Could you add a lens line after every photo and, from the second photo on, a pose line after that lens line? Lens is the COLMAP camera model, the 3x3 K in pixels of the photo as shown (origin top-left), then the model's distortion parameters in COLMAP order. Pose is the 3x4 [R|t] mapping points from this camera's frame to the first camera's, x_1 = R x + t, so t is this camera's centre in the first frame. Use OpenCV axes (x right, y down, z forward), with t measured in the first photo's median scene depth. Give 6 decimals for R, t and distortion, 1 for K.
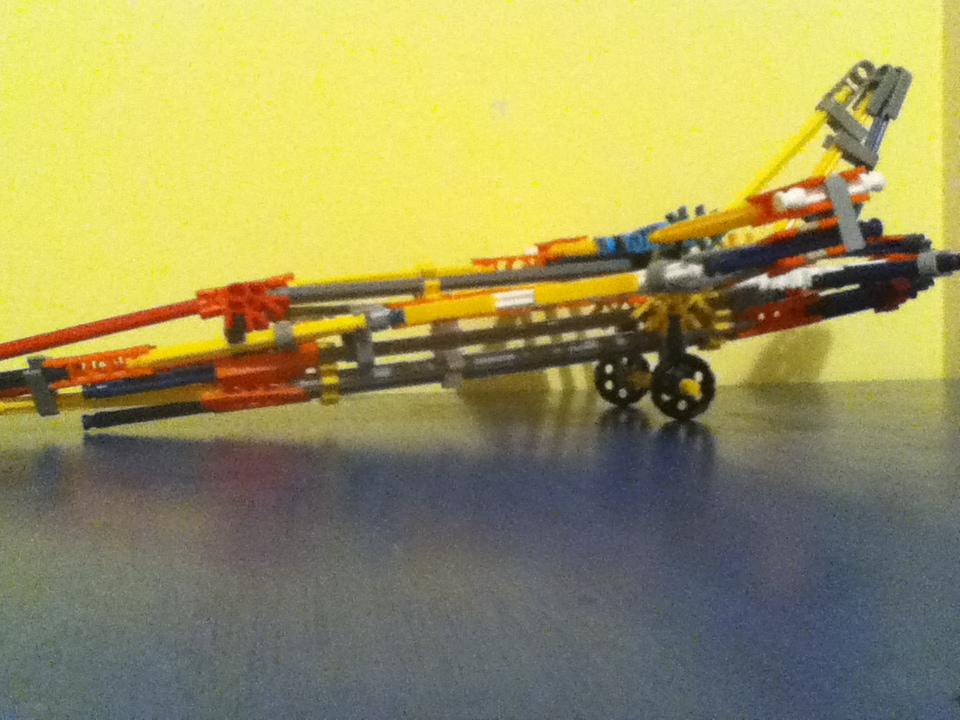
lens RADIAL K [[899.3, 0, 480.4], [0, 899.3, 361.1], [0, 0, 1]] dist [0.006318, 0.000000]
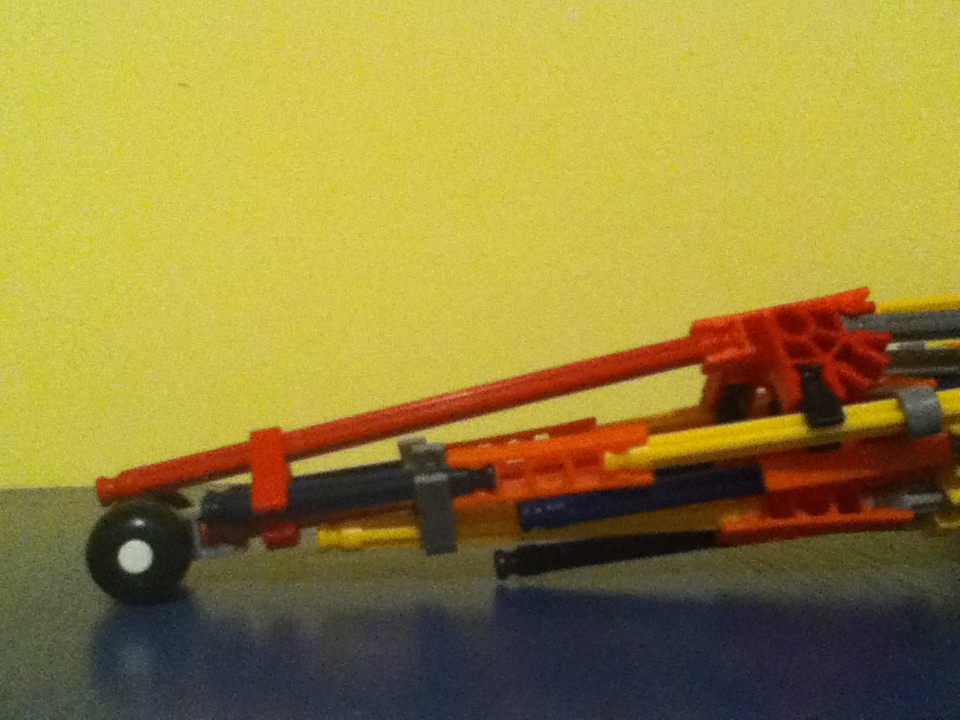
lens RADIAL K [[899.3, 0, 480.0], [0, 899.3, 358.9], [0, 0, 1]] dist [0.006318, 0.000000]
pose [[0.993236, 0.010064, -0.115678, -0.389613], [-0.014490, 0.999192, -0.037489, -0.034334], [0.115208, 0.038912, 0.992579, 0.462050]]
